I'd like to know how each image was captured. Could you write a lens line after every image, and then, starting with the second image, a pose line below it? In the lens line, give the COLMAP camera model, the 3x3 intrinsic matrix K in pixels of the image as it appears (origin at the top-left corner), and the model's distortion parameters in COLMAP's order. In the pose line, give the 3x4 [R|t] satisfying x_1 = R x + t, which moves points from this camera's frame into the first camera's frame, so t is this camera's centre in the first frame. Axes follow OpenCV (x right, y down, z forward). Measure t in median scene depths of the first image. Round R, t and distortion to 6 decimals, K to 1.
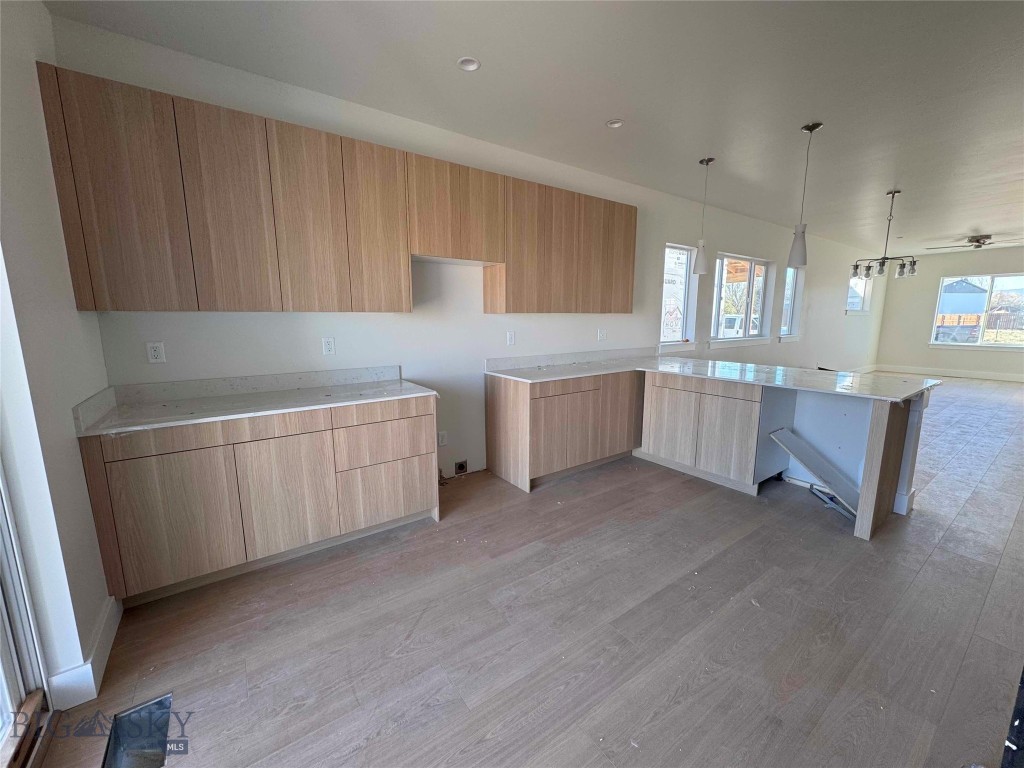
lens RADIAL K [[411.3, 0, 505.2], [0, 411.3, 384.3], [0, 0, 1]] dist [-0.001090, -0.000043]
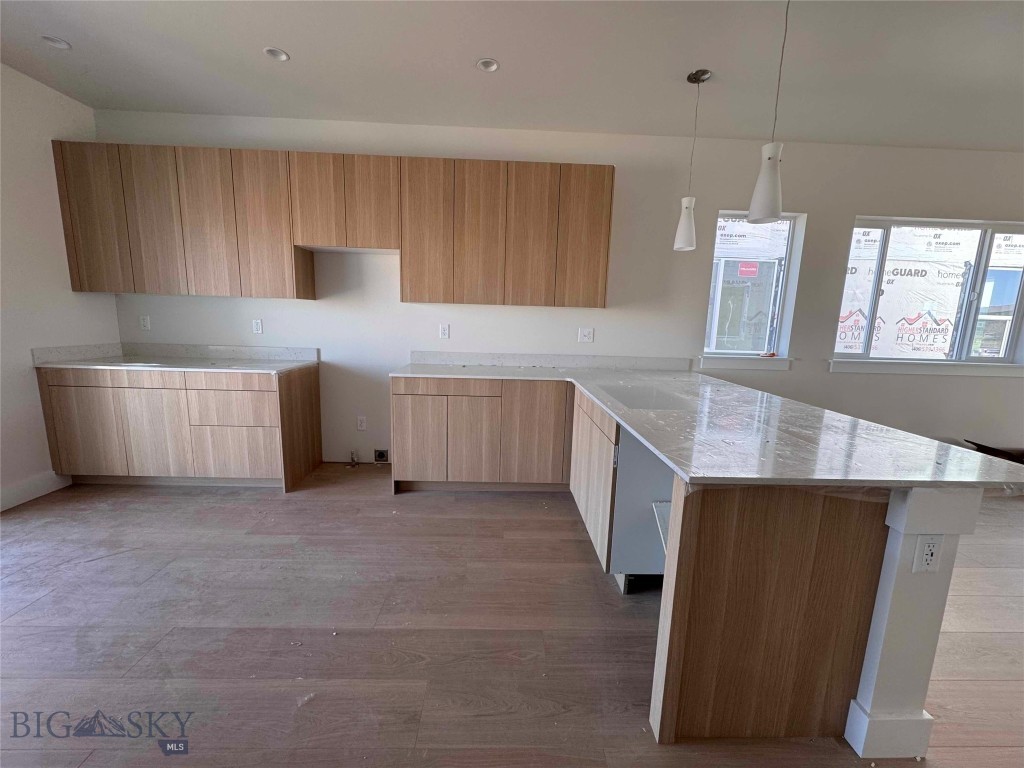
lens RADIAL K [[407.7, 0, 512.0], [0, 407.7, 384.0], [0, 0, 1]] dist [0.001857, 0.000340]
pose [[0.829171, 0.116903, -0.546634, 0.847765], [-0.122404, 0.992126, 0.026505, -0.046970], [0.545428, 0.044933, 0.836952, 0.404492]]
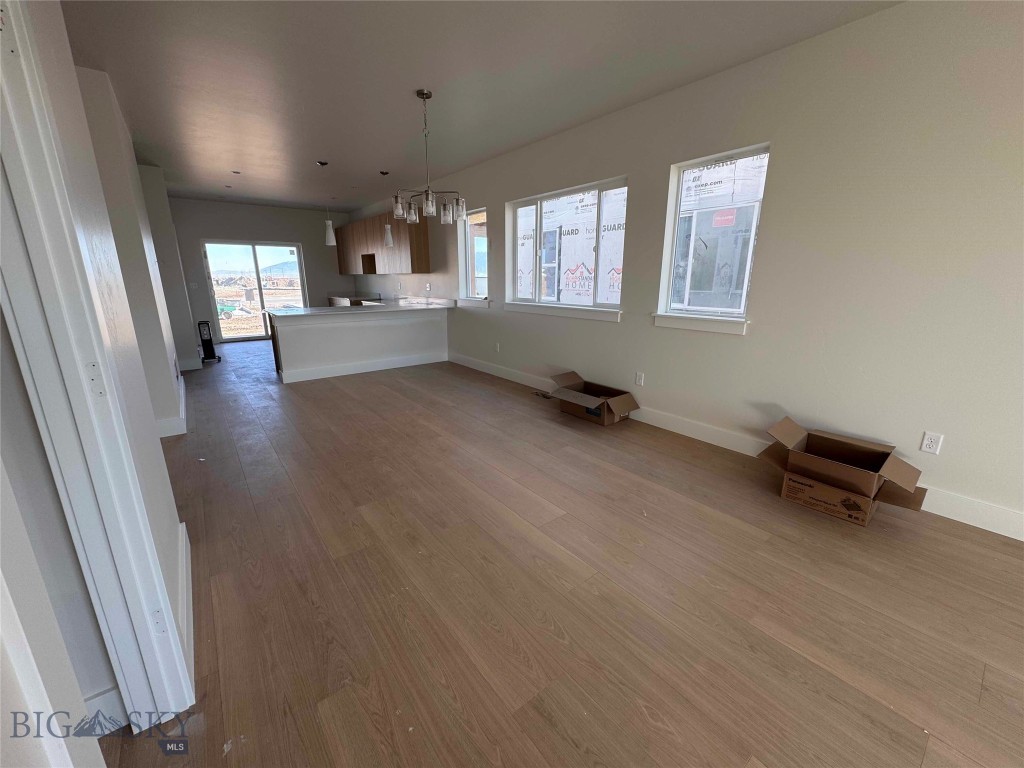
lens RADIAL K [[411.3, 0, 505.2], [0, 411.3, 384.3], [0, 0, 1]] dist [-0.001090, -0.000043]
pose [[0.037054, 0.254580, -0.966342, 4.346559], [-0.165732, 0.955180, 0.245284, -0.472853], [0.985474, 0.151065, 0.077585, 2.903276]]
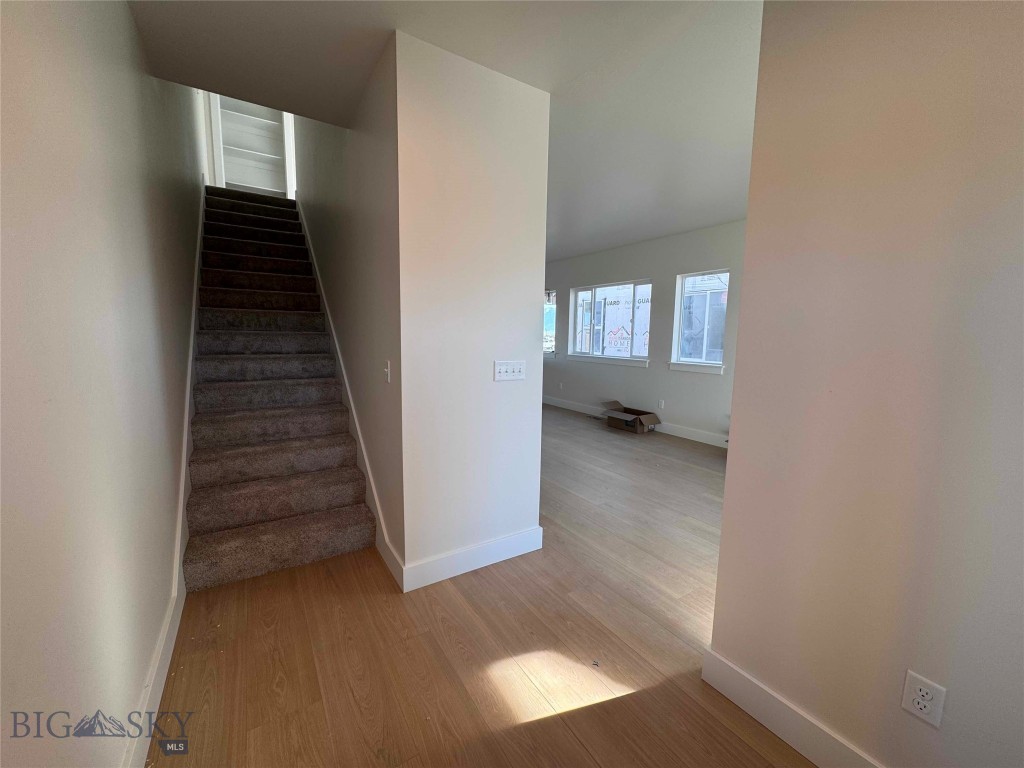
lens RADIAL K [[407.7, 0, 512.0], [0, 407.7, 384.0], [0, 0, 1]] dist [0.001857, 0.000340]
pose [[-0.044725, 0.123523, -0.991333, 5.062829], [-0.180675, 0.974962, 0.129634, -0.461406], [0.982525, 0.184907, -0.021288, 2.739691]]
